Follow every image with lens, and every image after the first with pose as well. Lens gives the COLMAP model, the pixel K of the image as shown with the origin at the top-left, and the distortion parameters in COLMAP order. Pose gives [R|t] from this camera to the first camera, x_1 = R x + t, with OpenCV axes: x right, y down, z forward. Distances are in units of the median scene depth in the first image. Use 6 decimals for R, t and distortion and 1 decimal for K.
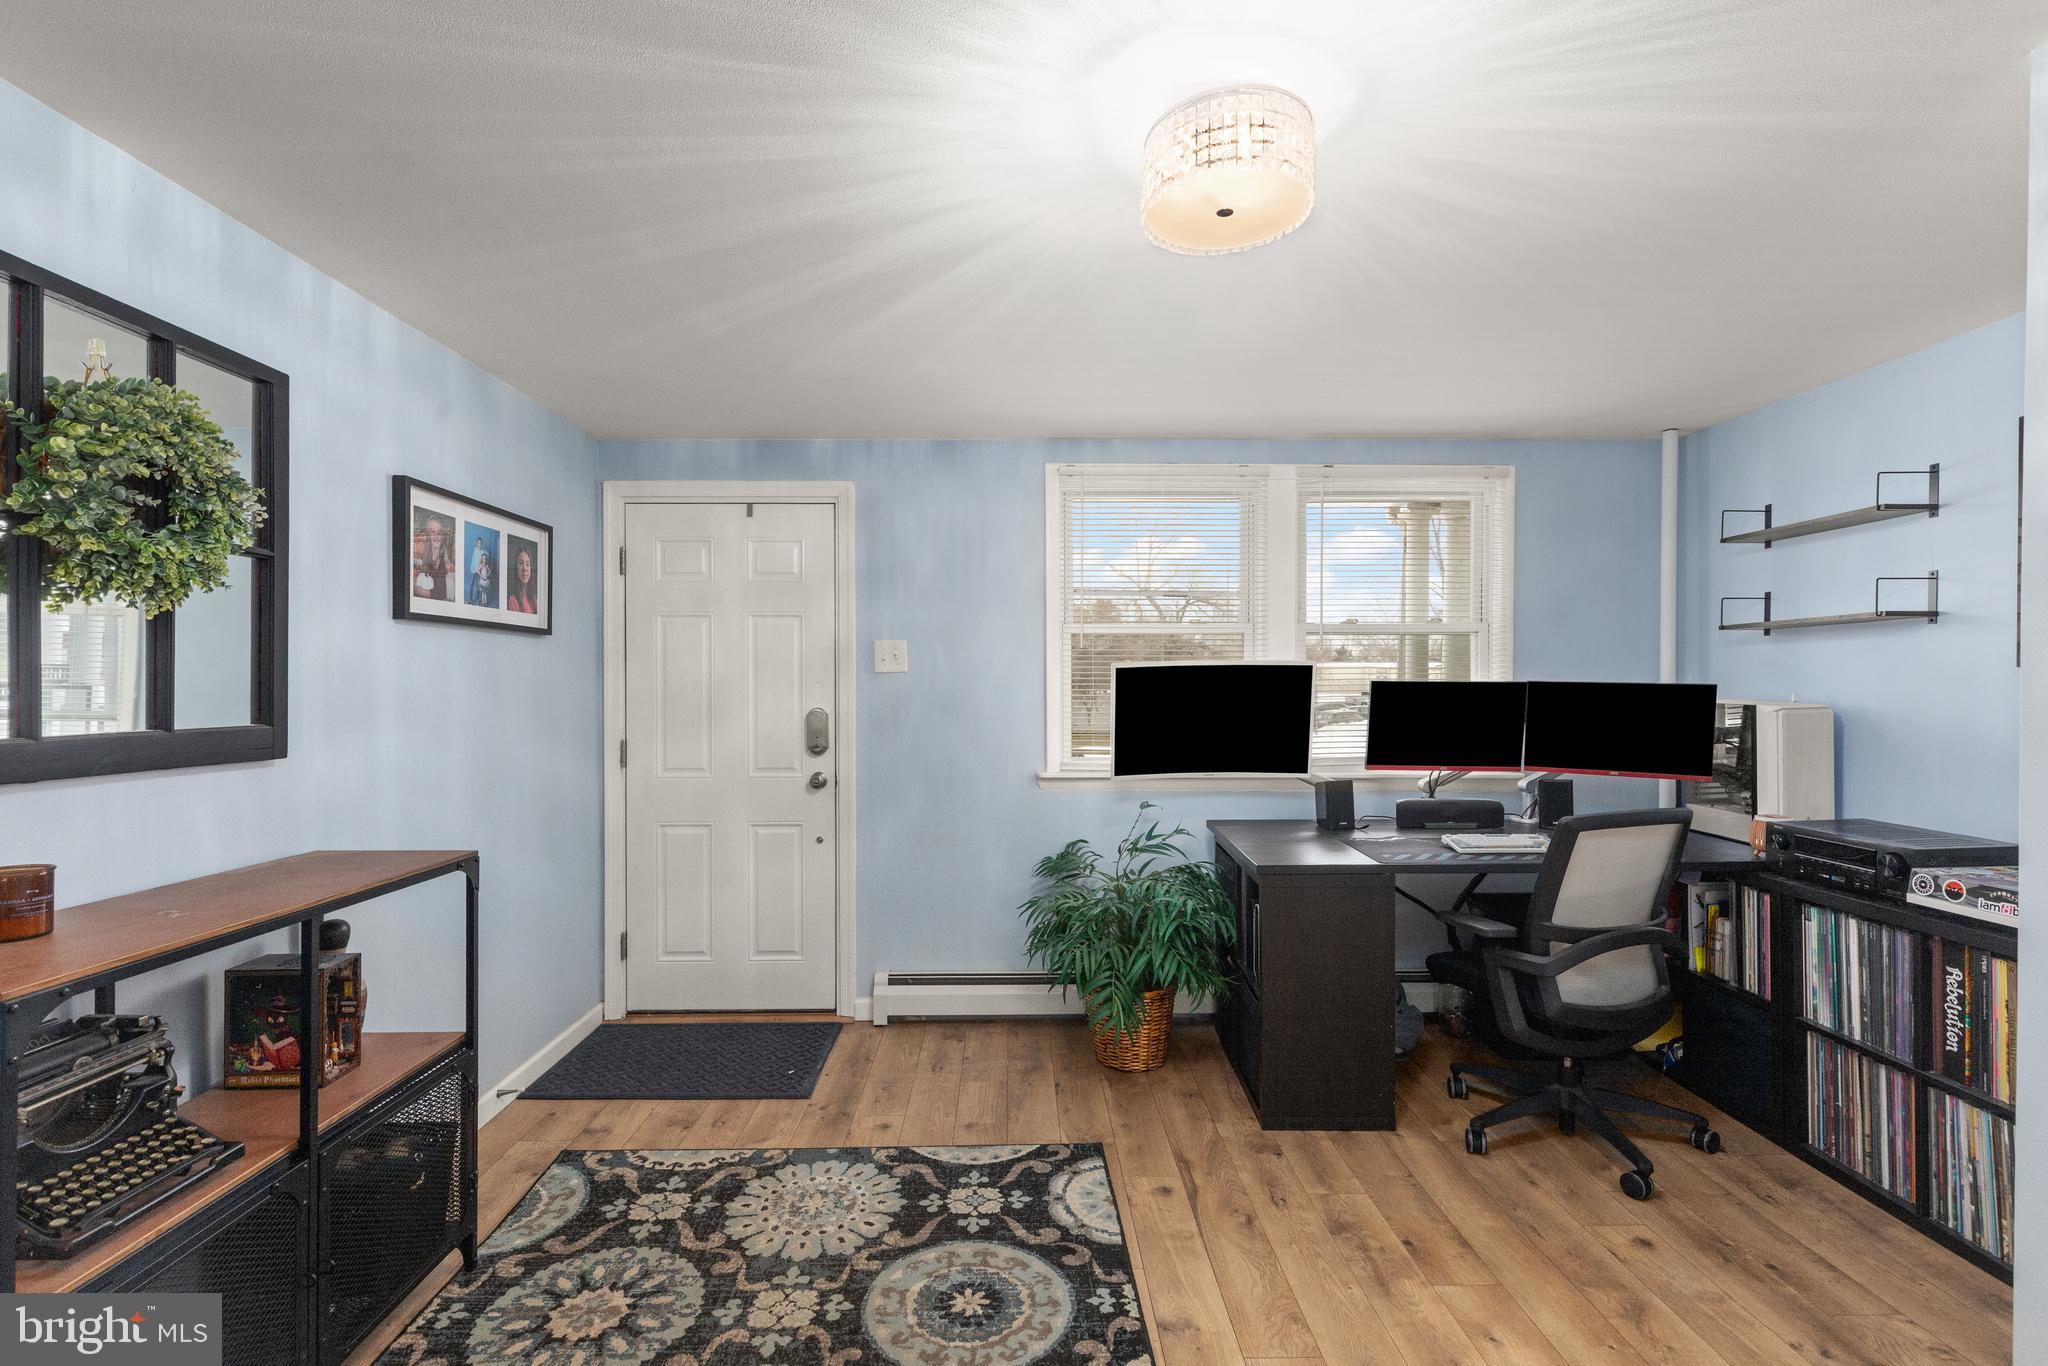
lens RADIAL K [[931.9, 0, 1024.3], [0, 931.9, 696.1], [0, 0, 1]] dist [0.007581, -0.000837]
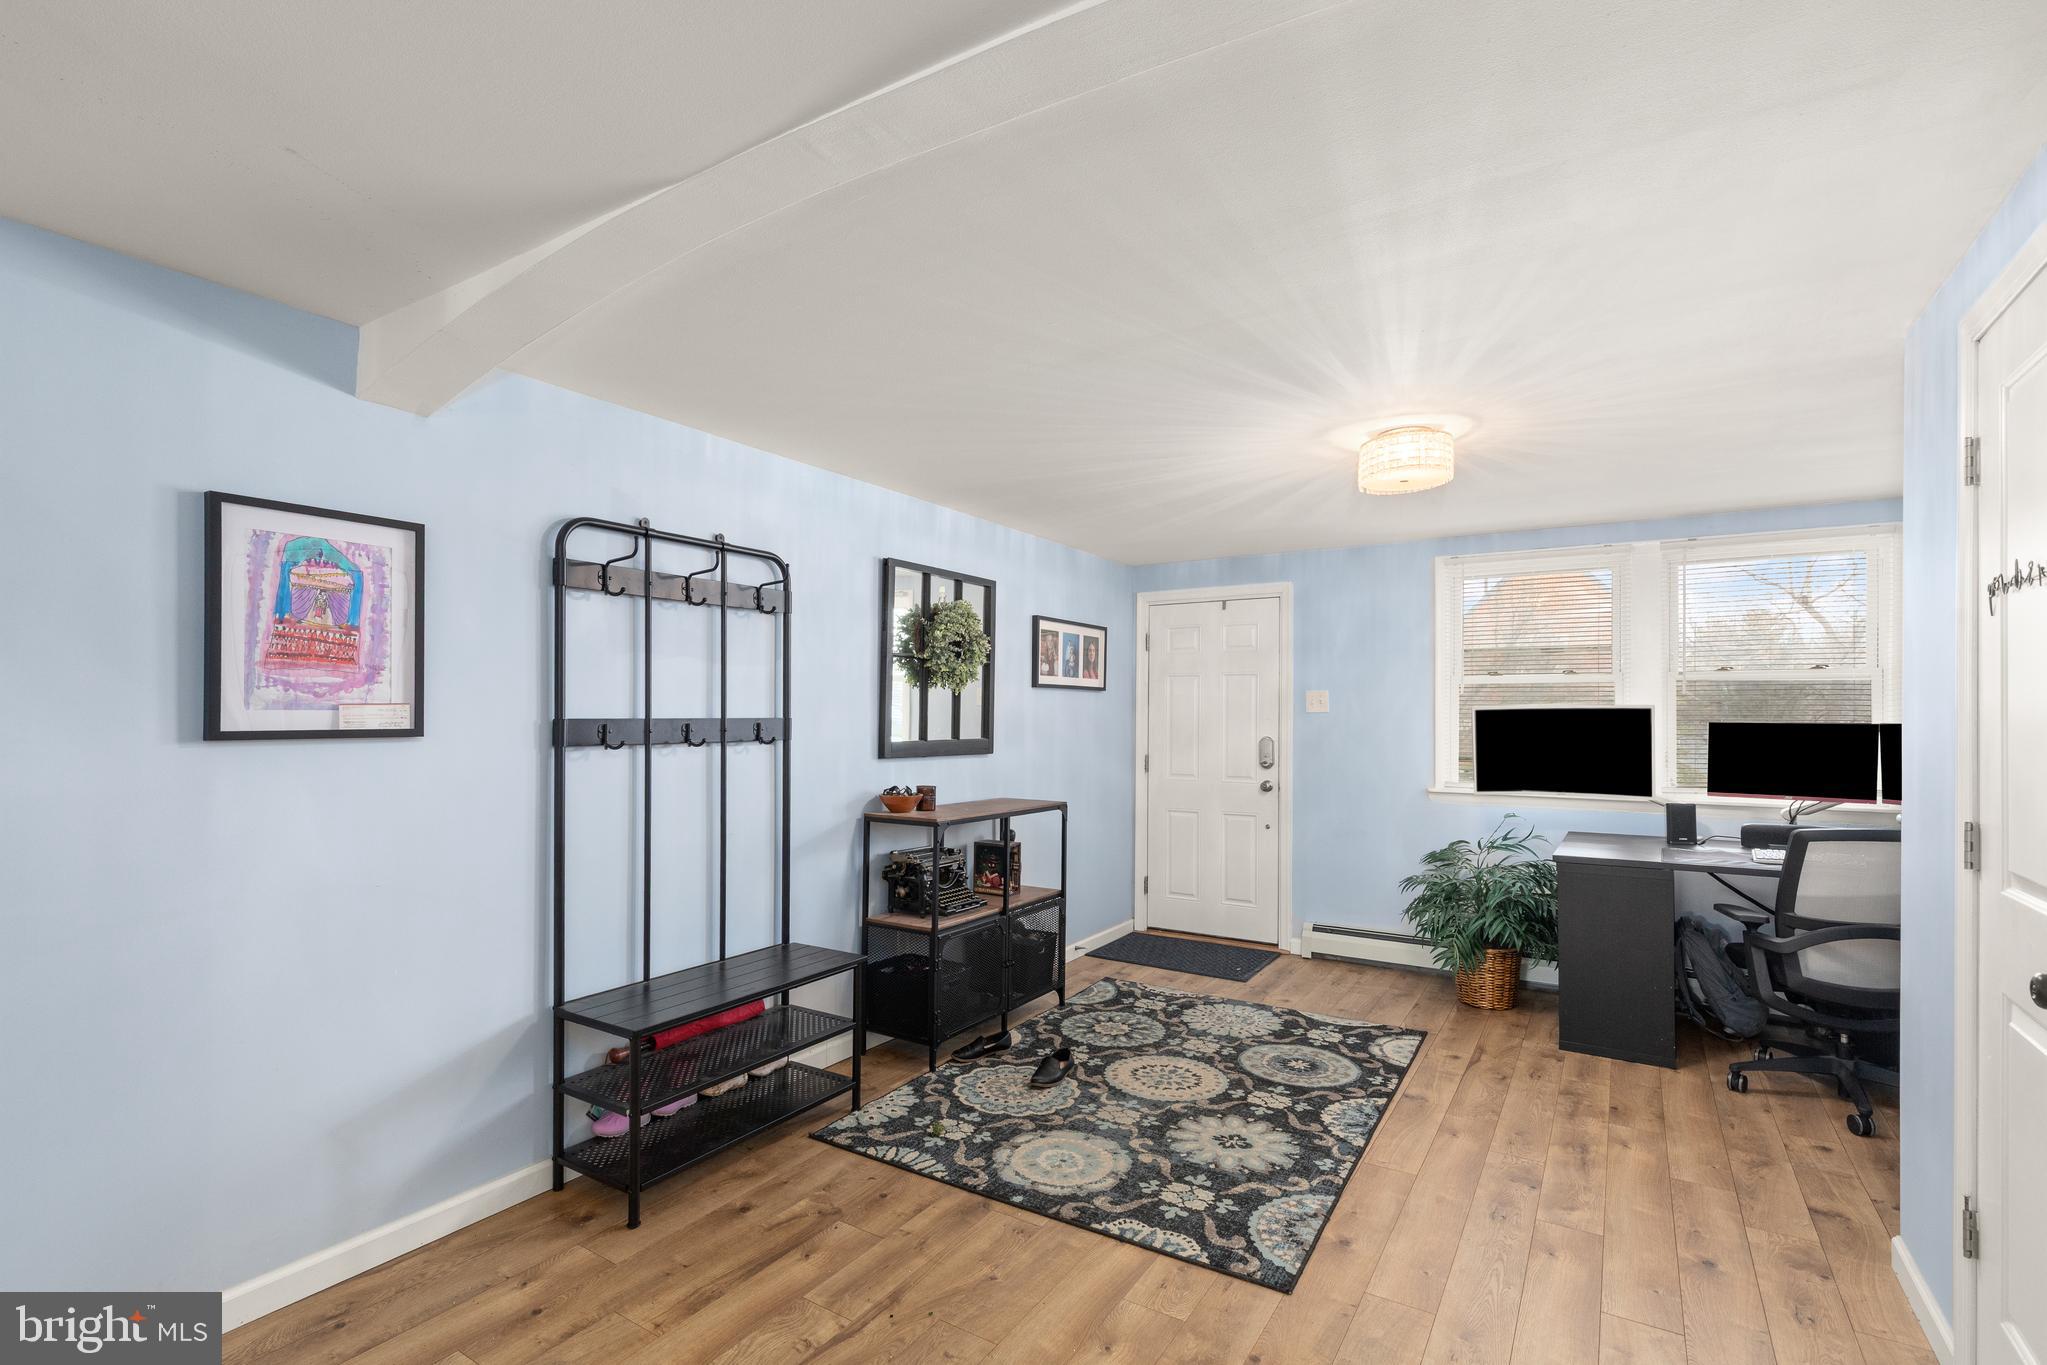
lens RADIAL K [[945.8, 0, 1020.3], [0, 945.8, 715.3], [0, 0, 1]] dist [0.000790, 0.000004]
pose [[0.835834, 0.003890, -0.548969, 0.384995], [-0.011582, 0.999877, -0.010549, -0.001375], [0.548861, 0.015176, 0.835776, -0.652612]]
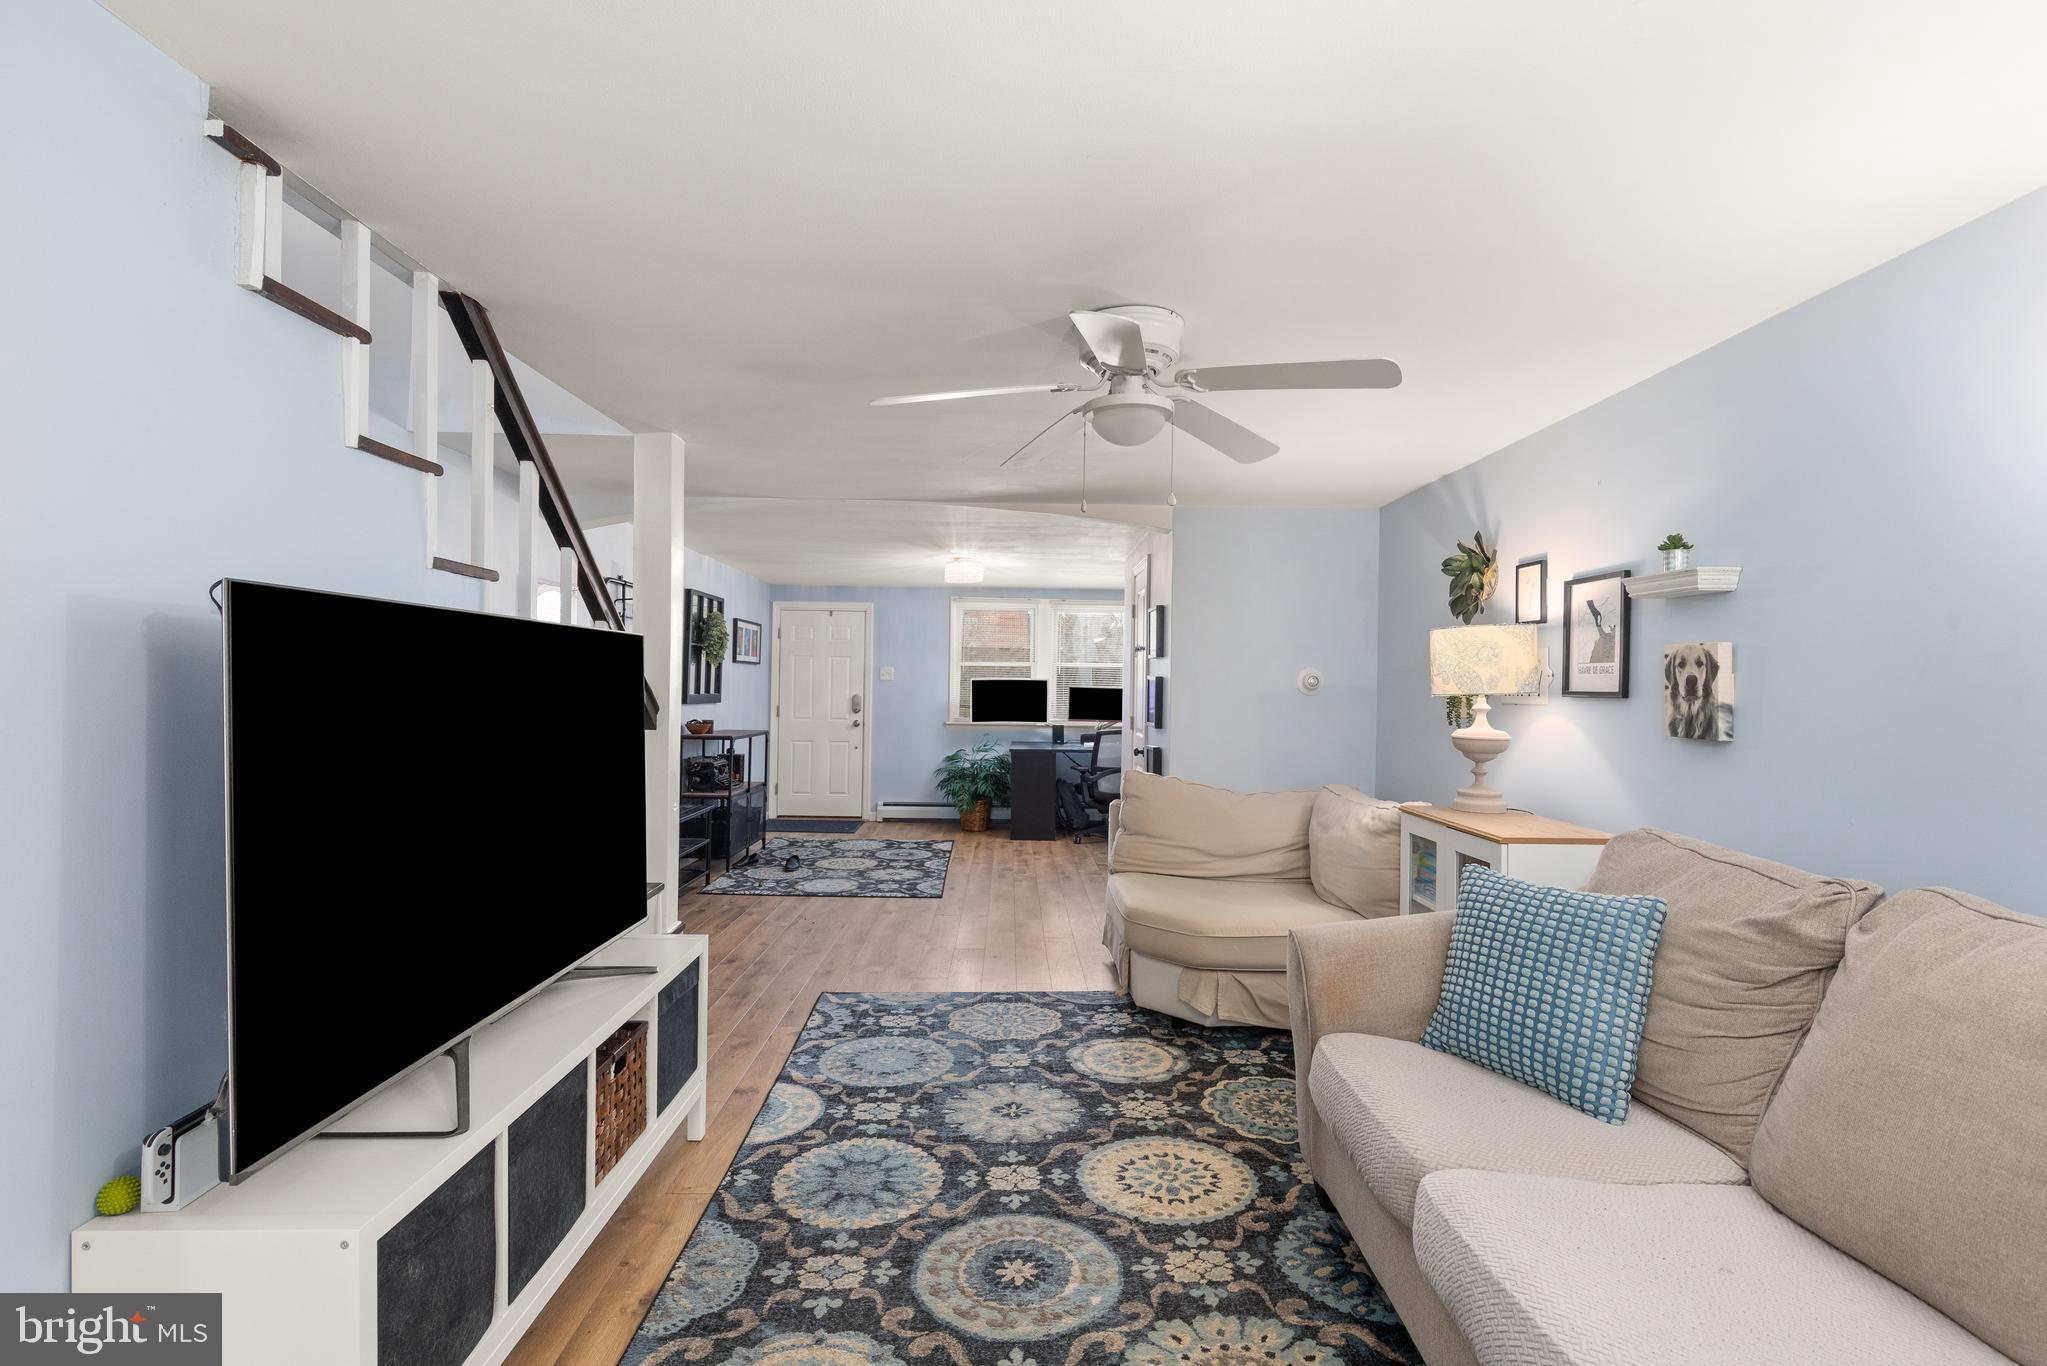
lens RADIAL K [[930.0, 0, 1023.5], [0, 930.0, 683.0], [0, 0, 1]] dist [0.001243, -0.000110]
pose [[0.999831, 0.018256, 0.002226, 0.304818], [-0.018219, 0.999710, -0.015722, 0.019927], [-0.002513, 0.015678, 0.999874, -2.081452]]
